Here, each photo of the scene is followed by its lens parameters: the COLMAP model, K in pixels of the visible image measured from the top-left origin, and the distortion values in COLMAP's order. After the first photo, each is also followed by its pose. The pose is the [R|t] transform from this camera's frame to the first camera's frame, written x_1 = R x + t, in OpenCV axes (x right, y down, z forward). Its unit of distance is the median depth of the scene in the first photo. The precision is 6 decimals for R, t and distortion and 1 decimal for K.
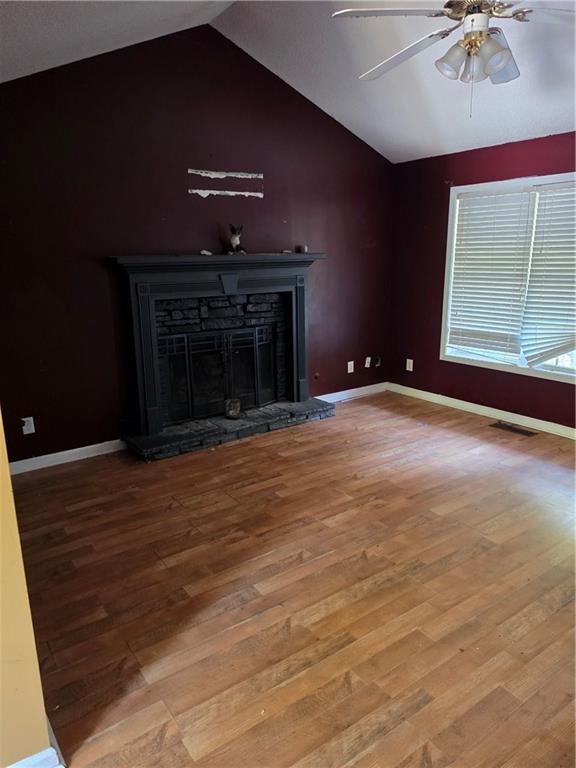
lens RADIAL K [[531.4, 0, 288.0], [0, 531.4, 384.0], [0, 0, 1]] dist [0.096673, -0.120597]
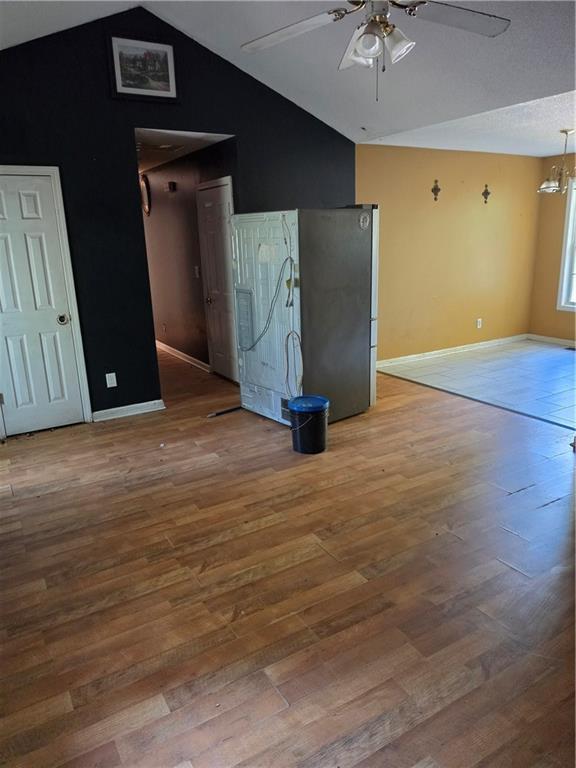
lens RADIAL K [[531.4, 0, 288.0], [0, 531.4, 384.0], [0, 0, 1]] dist [0.096673, -0.120597]
pose [[-0.995631, 0.015395, 0.092096, 0.346880], [0.059193, 0.866863, 0.495020, -0.440128], [-0.072214, 0.498309, -0.863987, 1.750236]]
